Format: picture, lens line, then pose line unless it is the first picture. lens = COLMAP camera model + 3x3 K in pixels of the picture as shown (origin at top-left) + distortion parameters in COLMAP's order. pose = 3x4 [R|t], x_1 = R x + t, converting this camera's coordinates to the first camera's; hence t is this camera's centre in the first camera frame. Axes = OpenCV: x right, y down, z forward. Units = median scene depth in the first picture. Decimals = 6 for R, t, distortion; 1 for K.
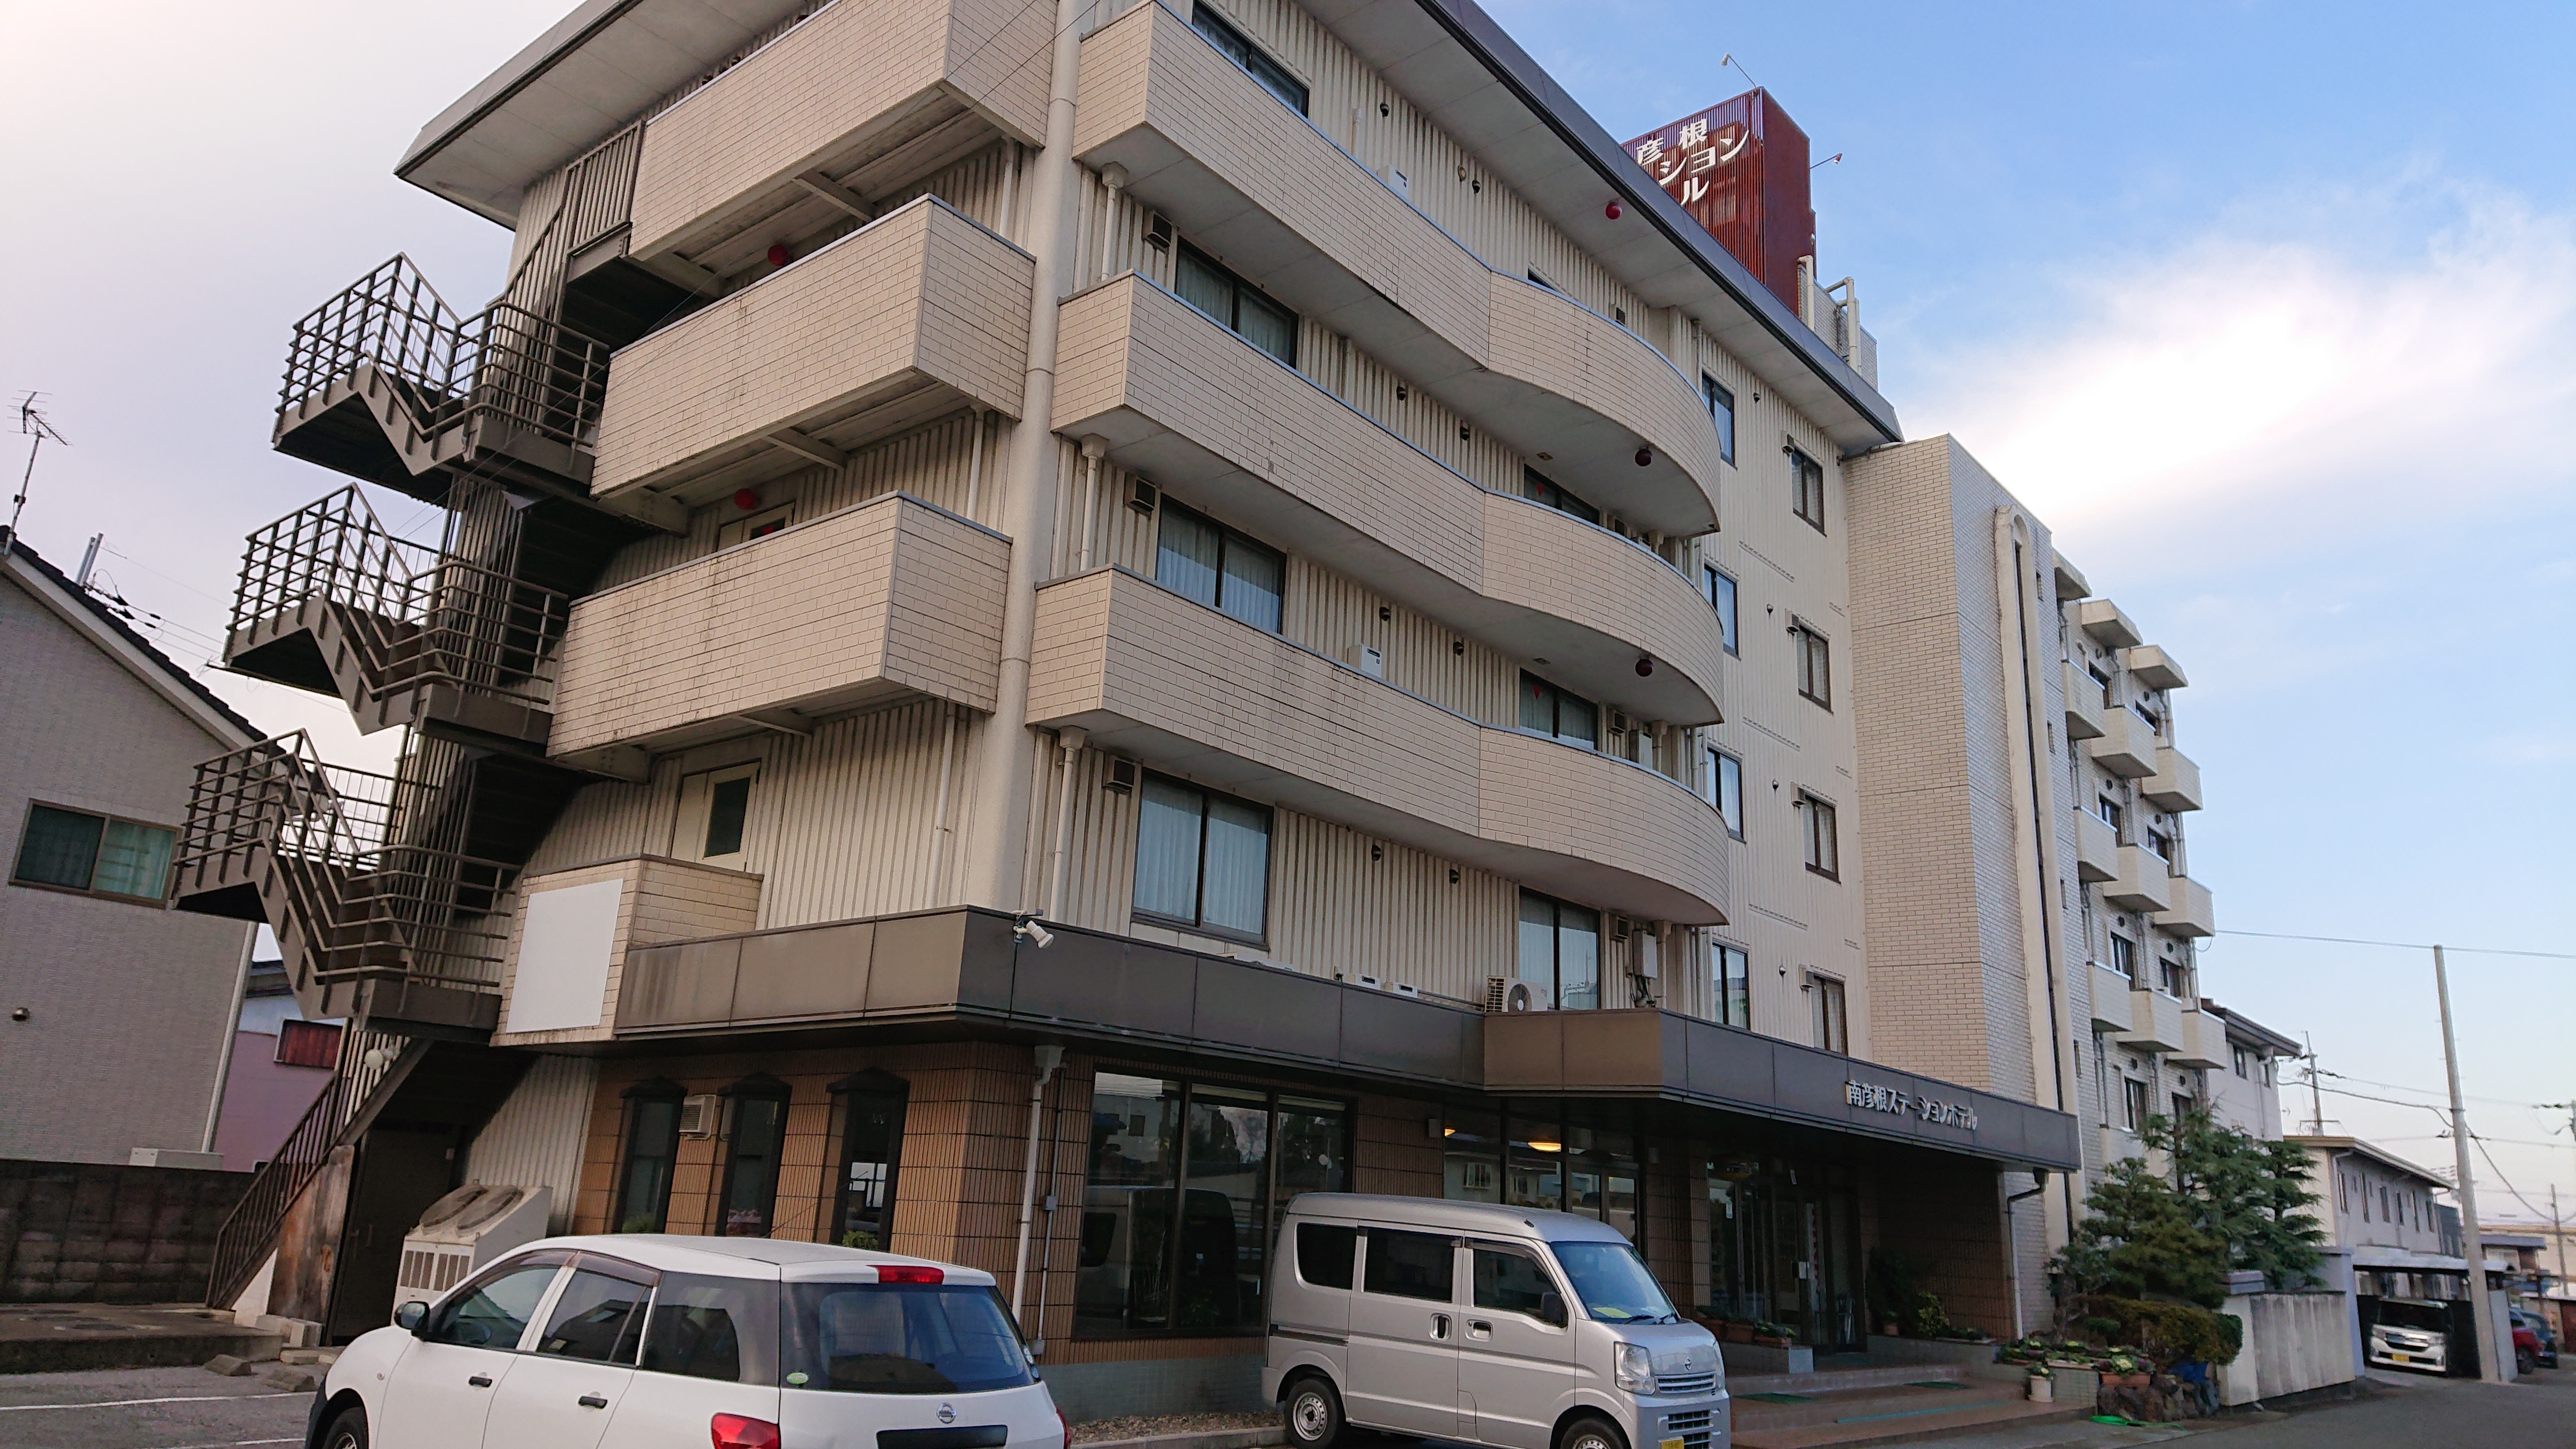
lens RADIAL K [[1748.1, 0, 1288.0], [0, 1748.1, 724.5], [0, 0, 1]] dist [0.200471, -0.291979]
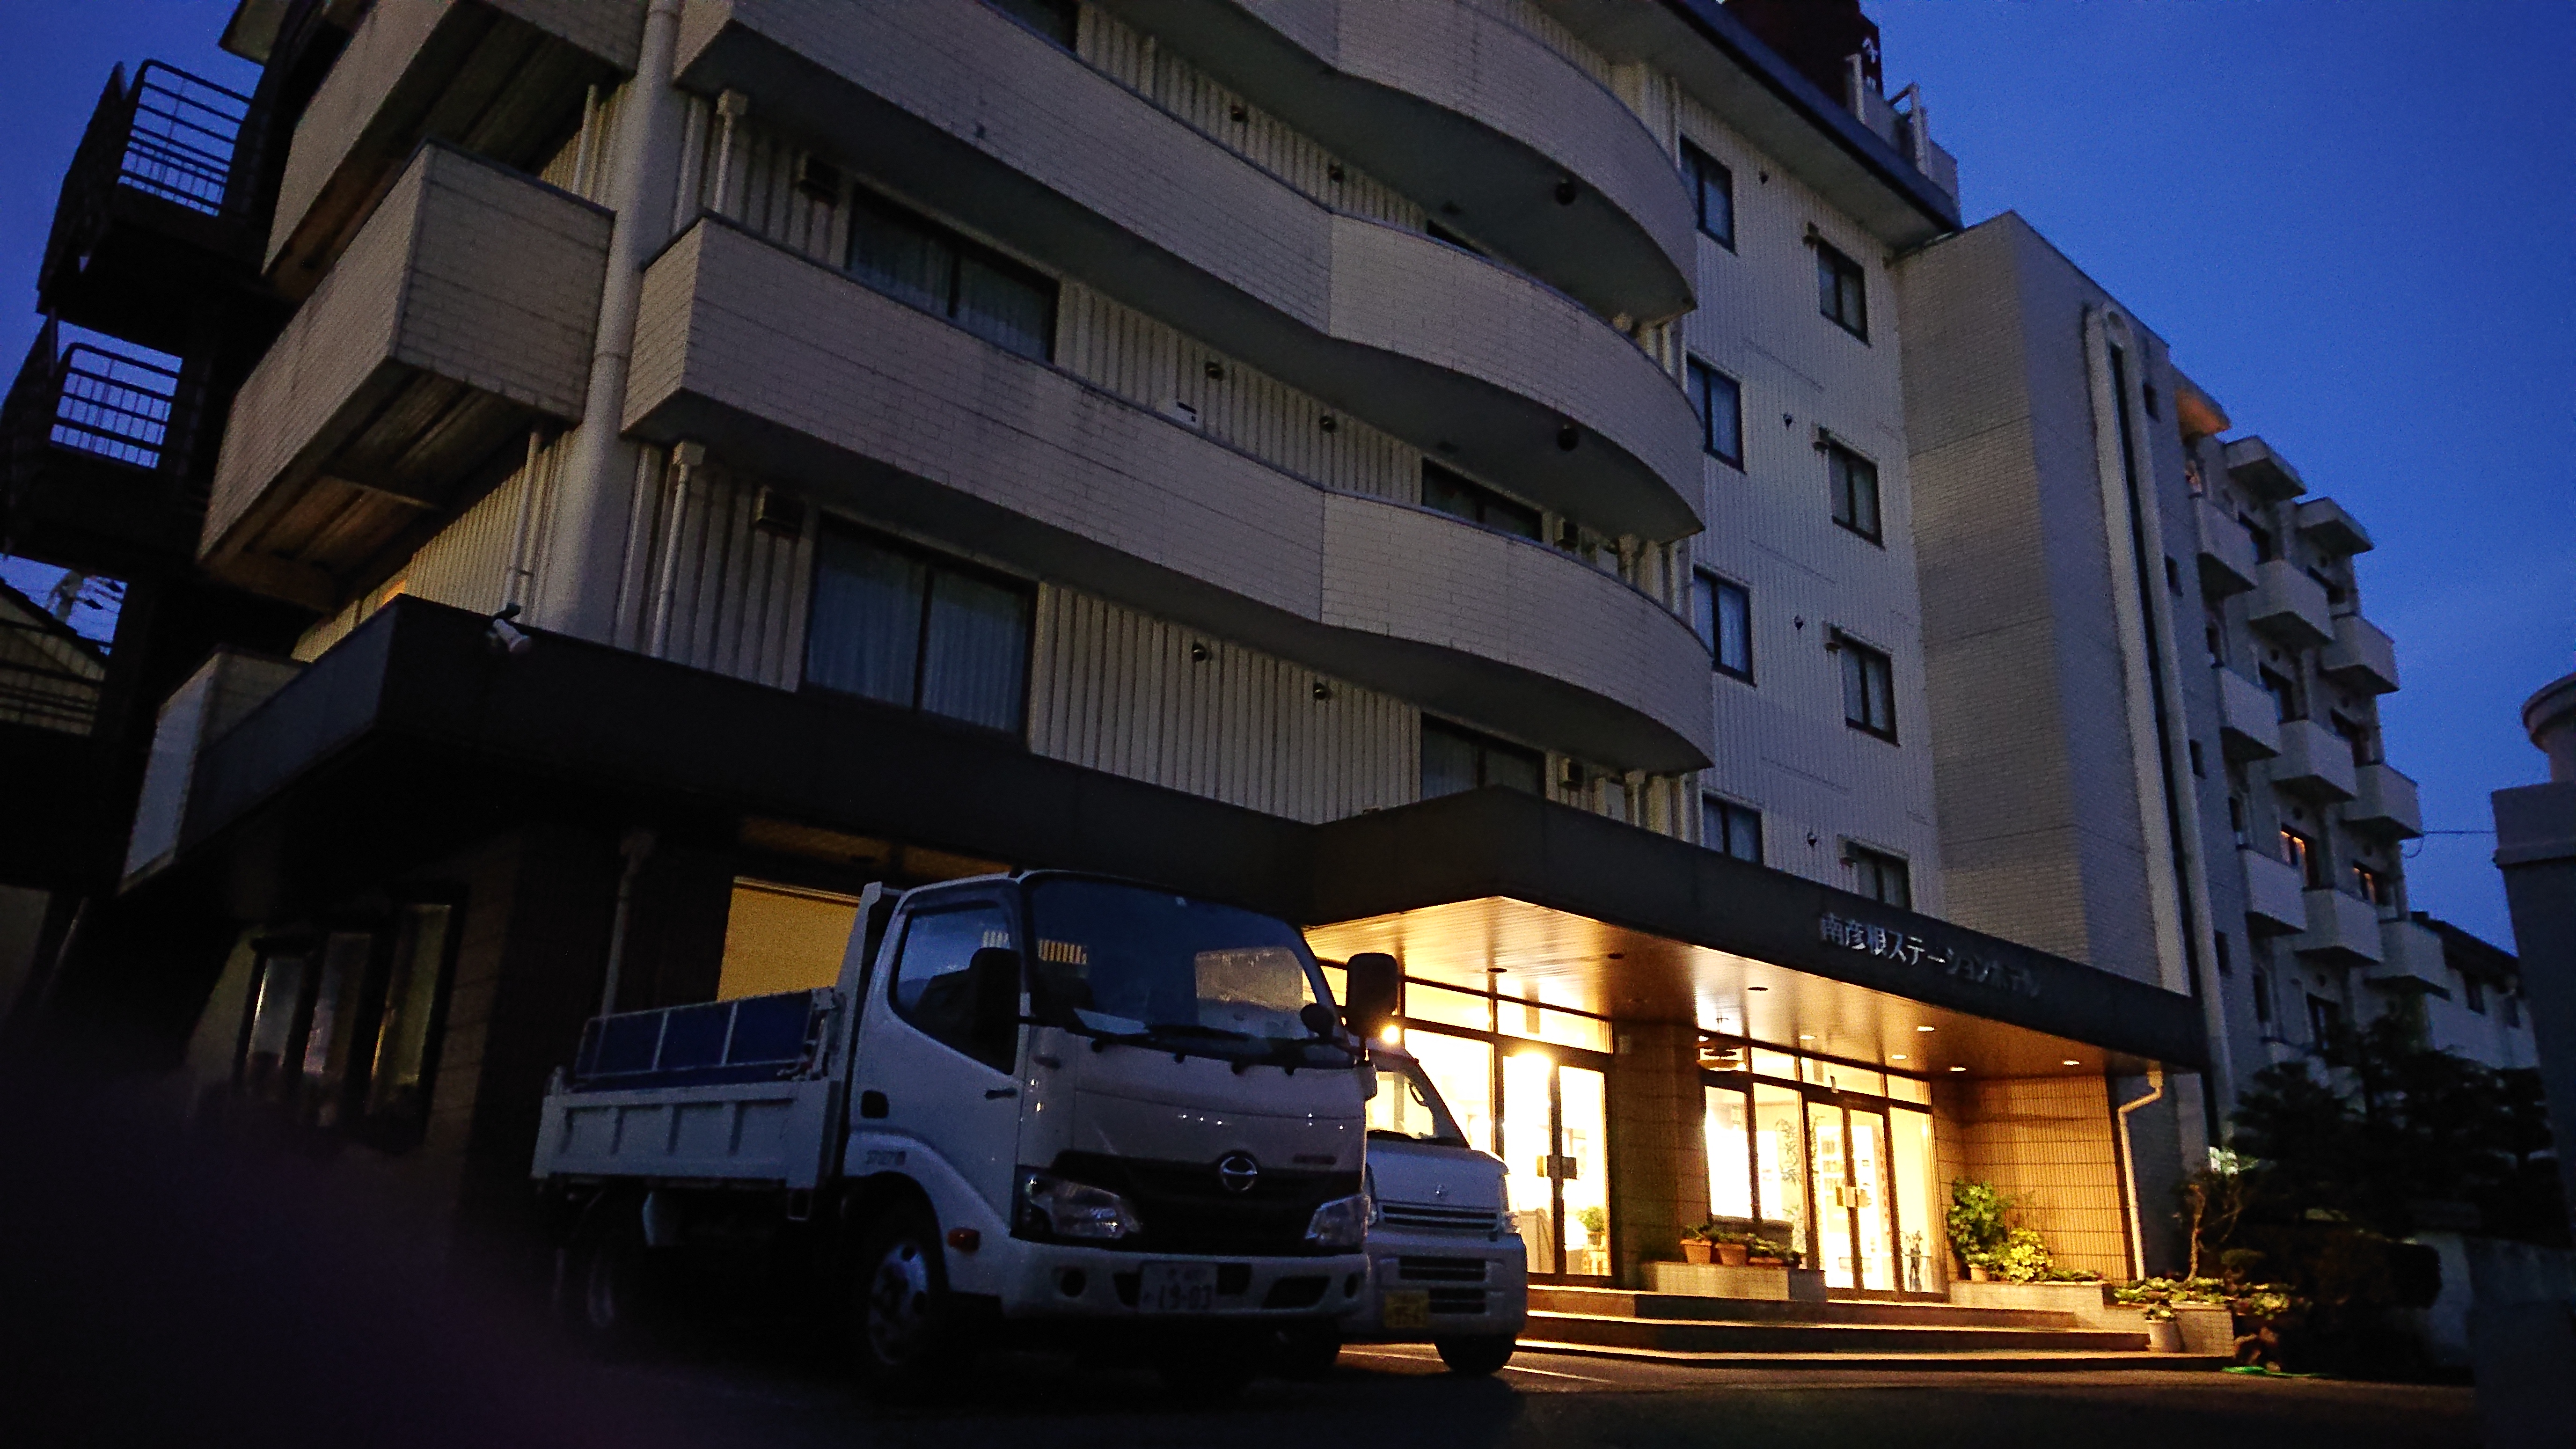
lens RADIAL K [[1748.1, 0, 1288.0], [0, 1748.1, 724.5], [0, 0, 1]] dist [0.200471, -0.291979]
pose [[0.991466, -0.055878, -0.117781, 0.134334], [0.051976, 0.998001, -0.035944, 0.100472], [0.119555, 0.029515, 0.992389, 0.148724]]
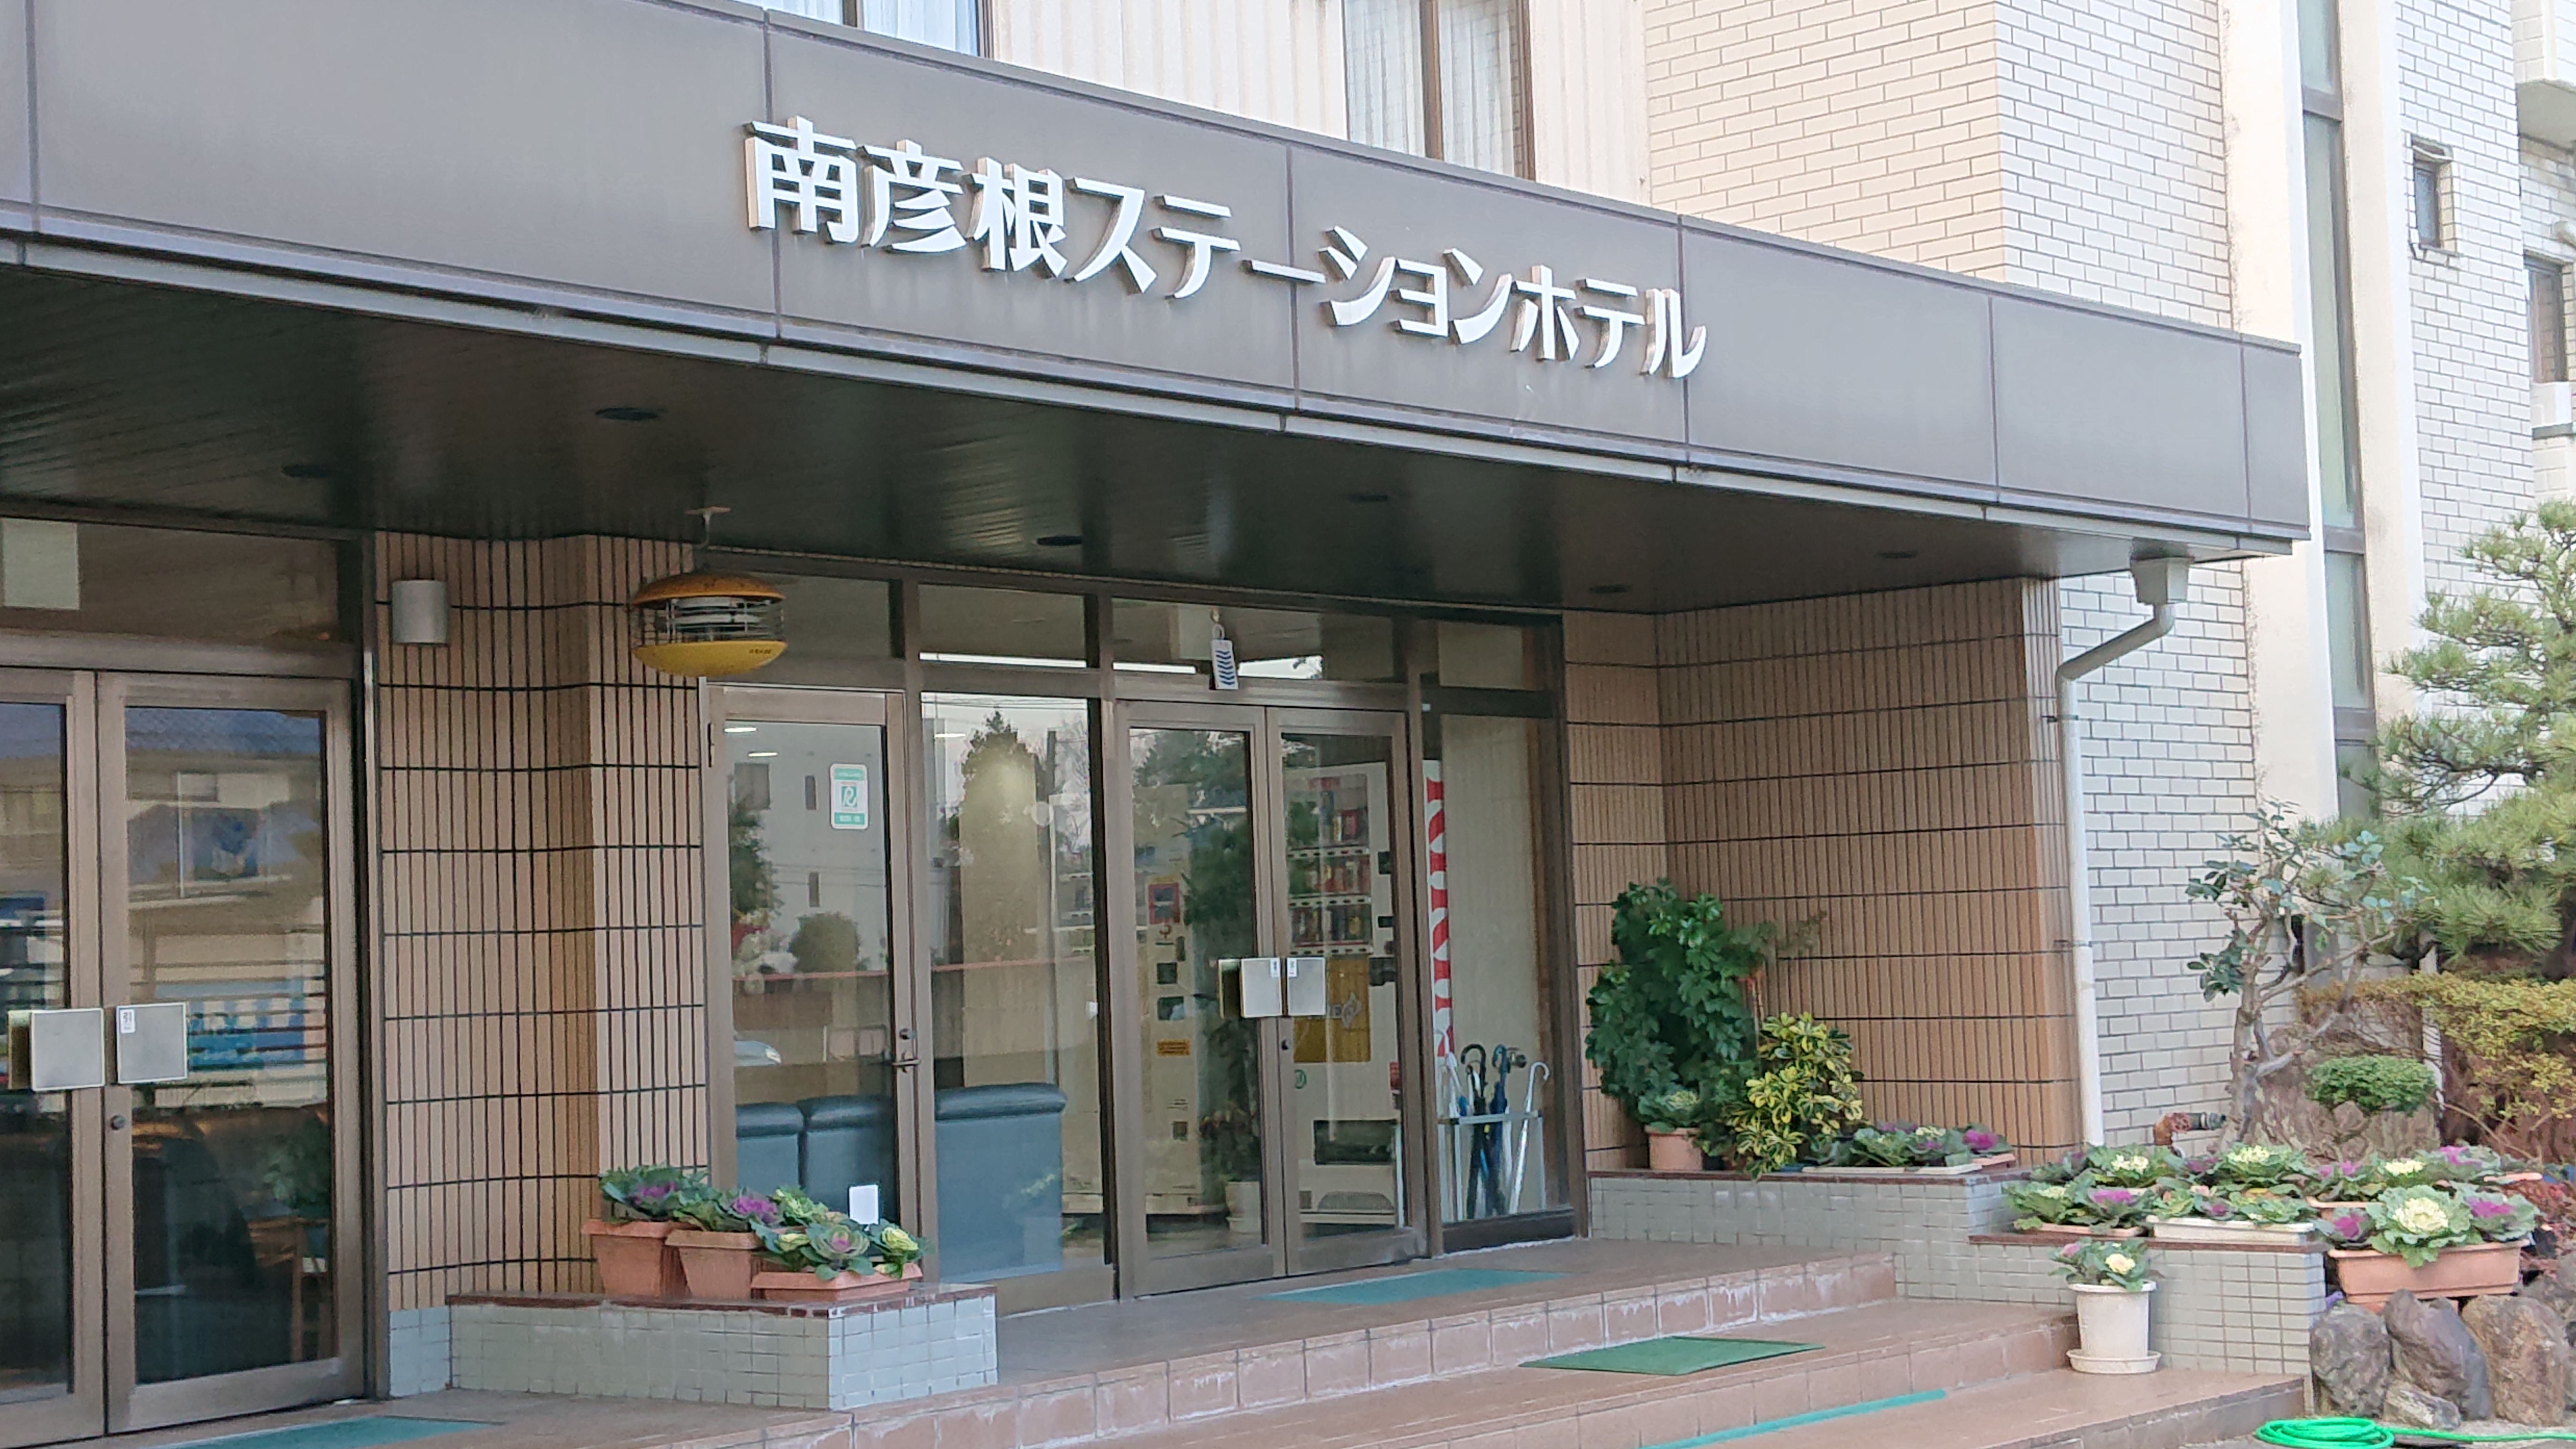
lens RADIAL K [[3835.3, 0, 1288.0], [0, 3835.3, 724.5], [0, 0, 1]] dist [0.191652, -0.041915]
pose [[0.996597, -0.082264, -0.005190, 0.280922], [0.081509, 0.974159, 0.210644, 0.135157], [-0.012273, -0.210350, 0.977549, 0.415943]]
